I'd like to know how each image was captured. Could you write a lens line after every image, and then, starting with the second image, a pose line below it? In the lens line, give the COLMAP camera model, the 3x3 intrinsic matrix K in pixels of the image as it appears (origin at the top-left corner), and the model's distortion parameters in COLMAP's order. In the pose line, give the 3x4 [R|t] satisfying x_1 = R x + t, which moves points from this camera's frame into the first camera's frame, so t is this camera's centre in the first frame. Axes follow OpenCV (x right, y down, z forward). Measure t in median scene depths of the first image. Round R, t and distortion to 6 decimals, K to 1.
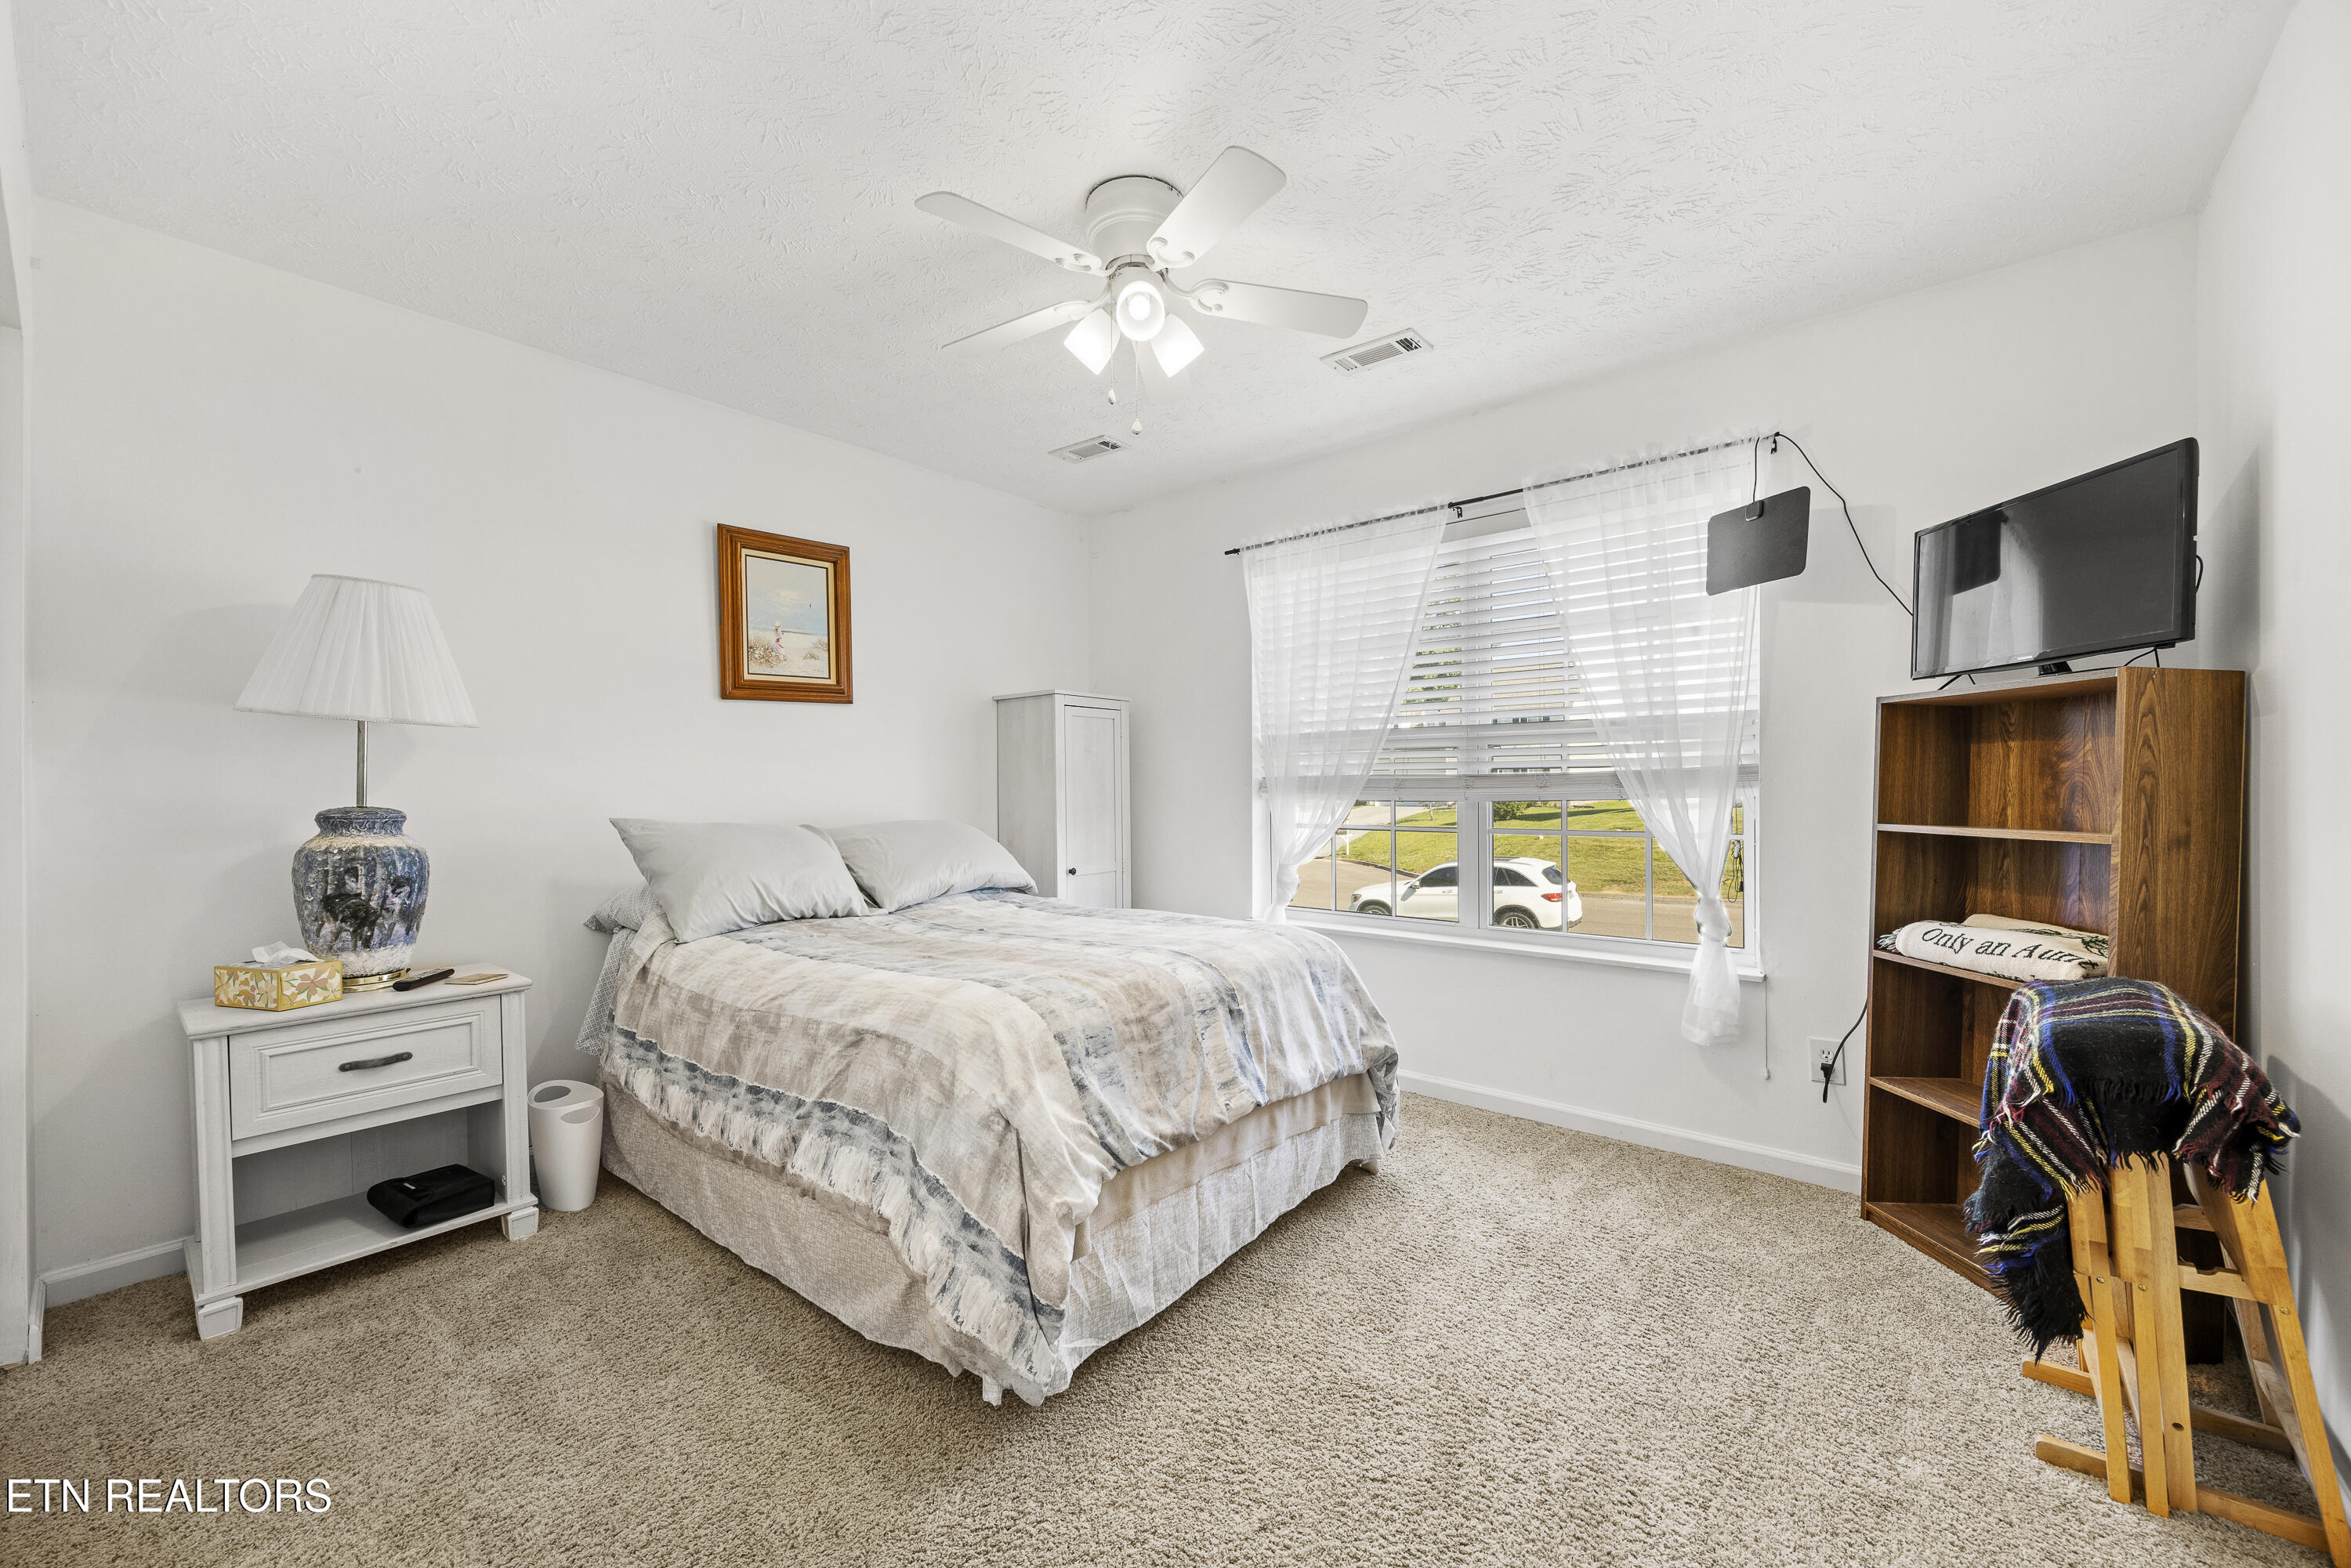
lens RADIAL K [[922.5, 0, 1175.5], [0, 922.5, 784.0], [0, 0, 1]] dist [-0.016694, -0.000095]
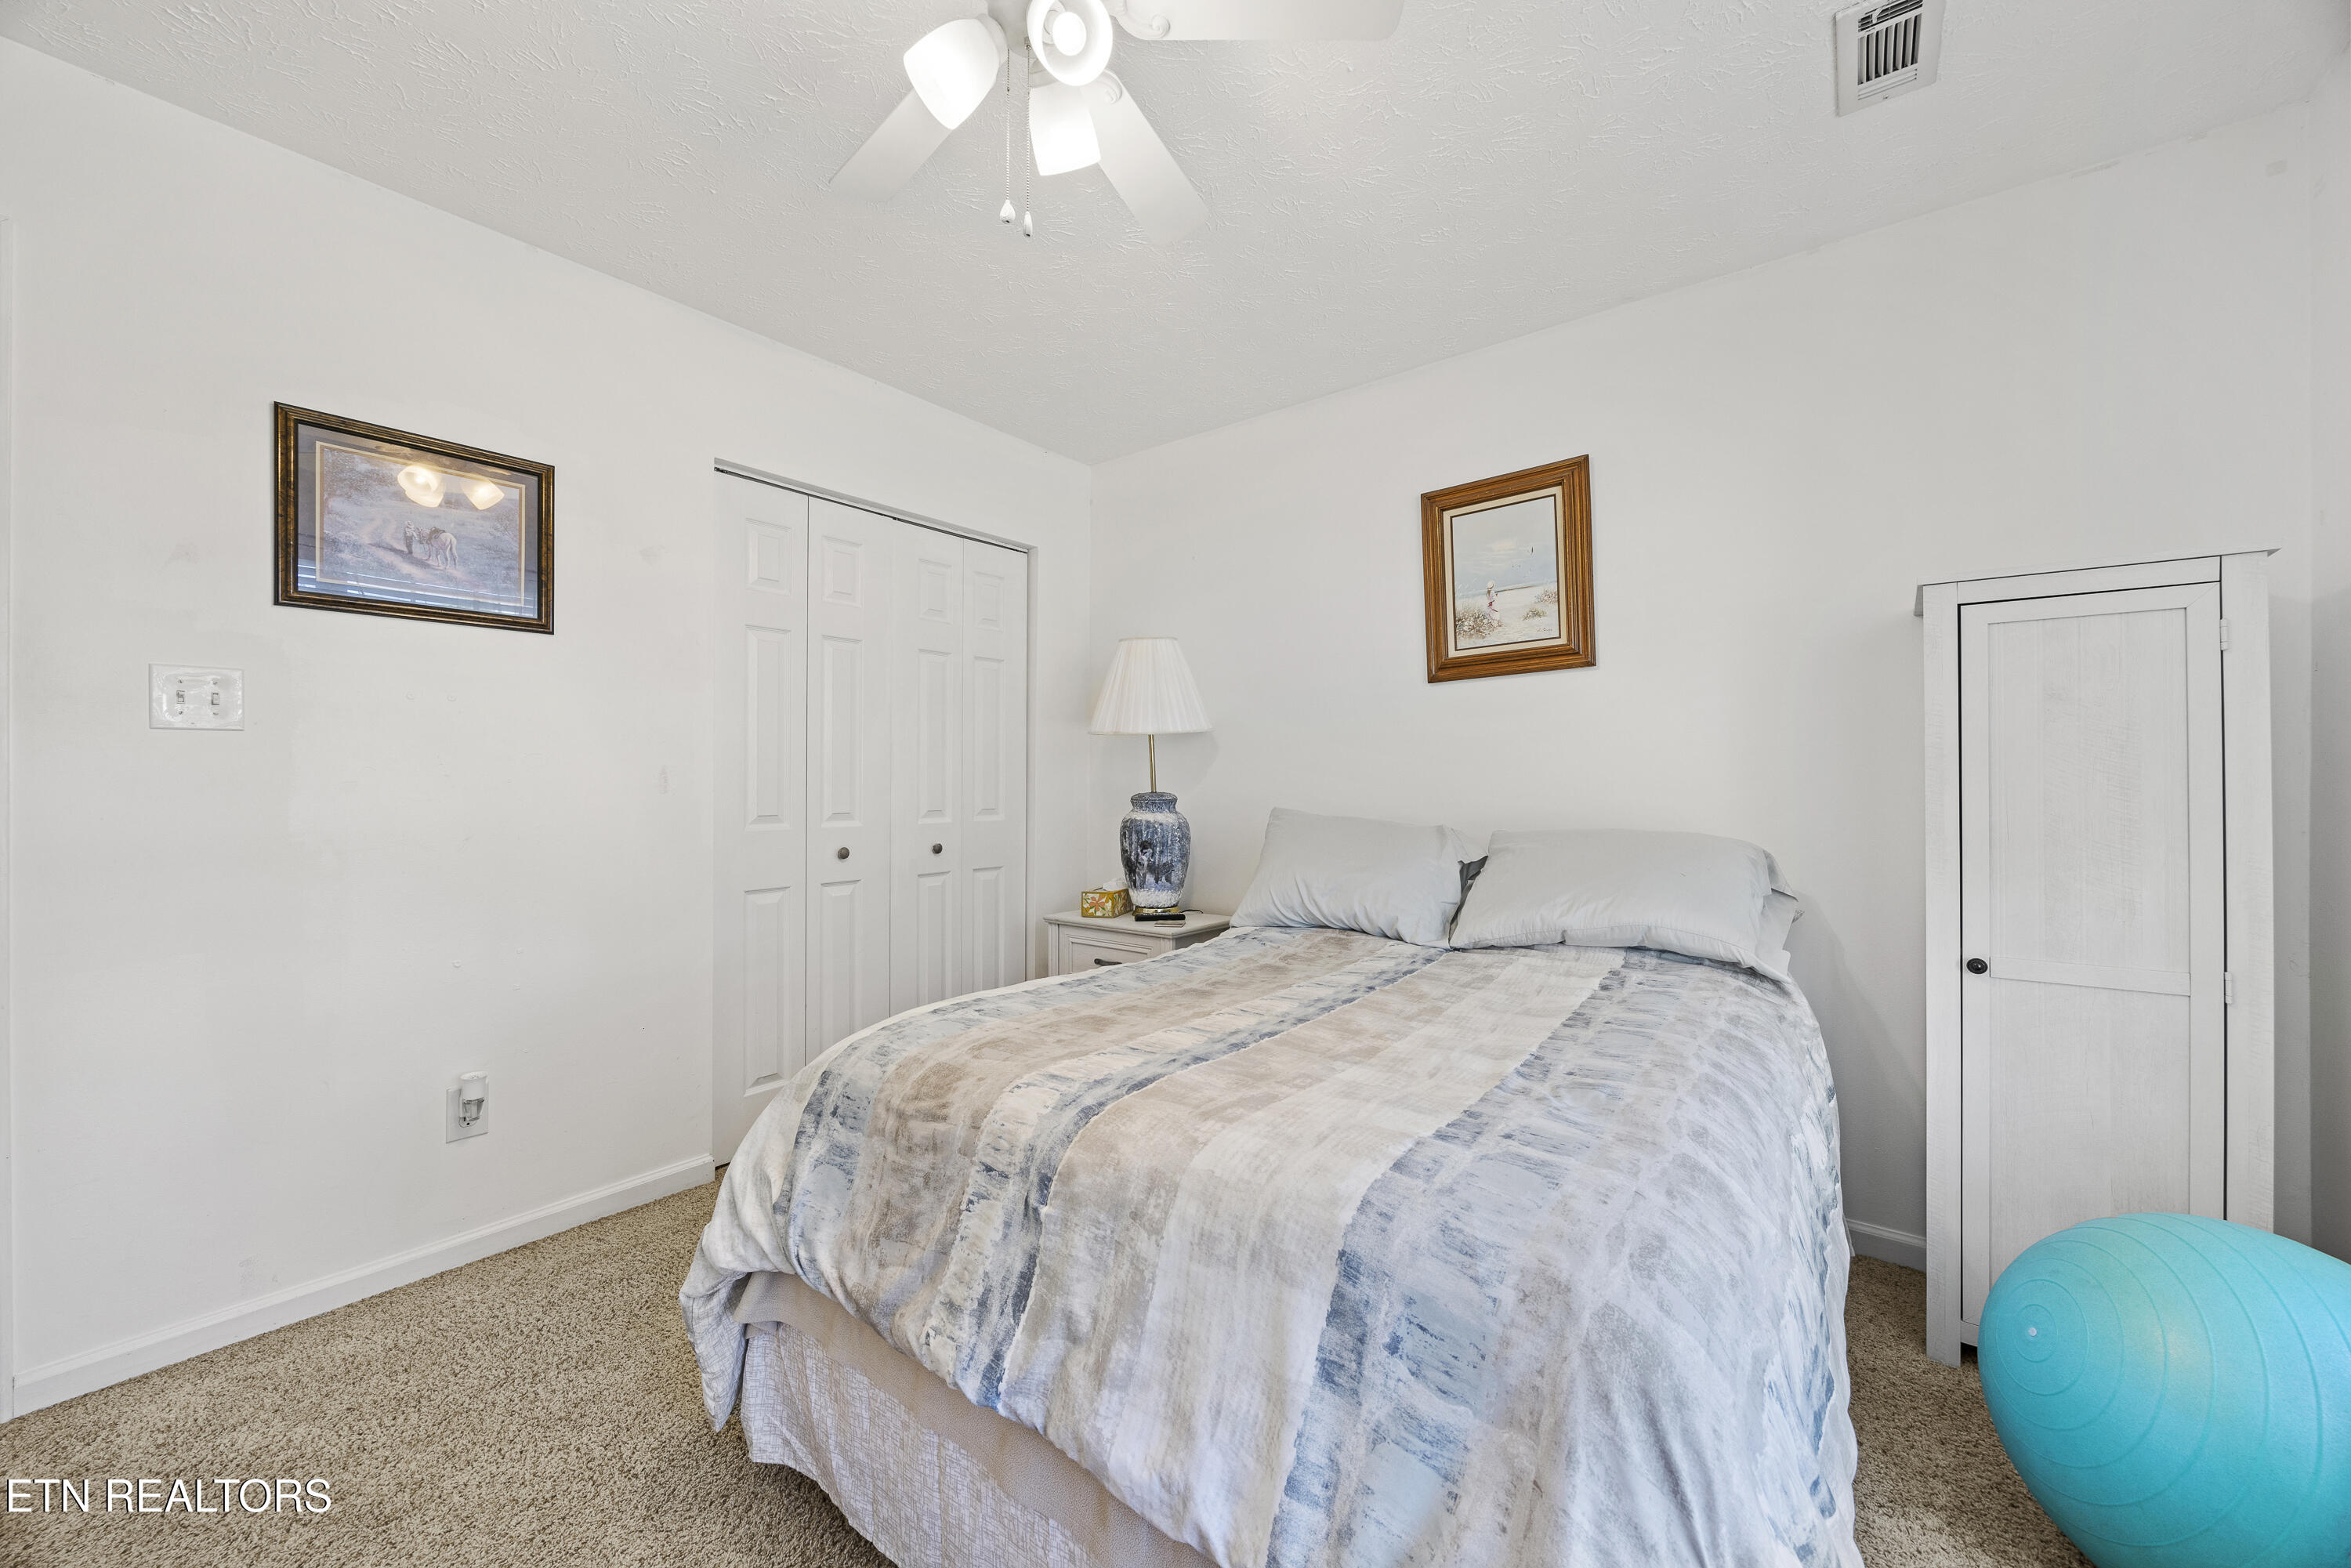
lens RADIAL K [[887.9, 0, 1175.5], [0, 887.9, 784.0], [0, 0, 1]] dist [-0.006480, -0.000151]
pose [[0.026887, 0.007703, -0.999609, 0.422650], [0.001039, 0.999970, 0.007734, 0.001000], [0.999638, -0.001247, 0.026878, 0.792676]]
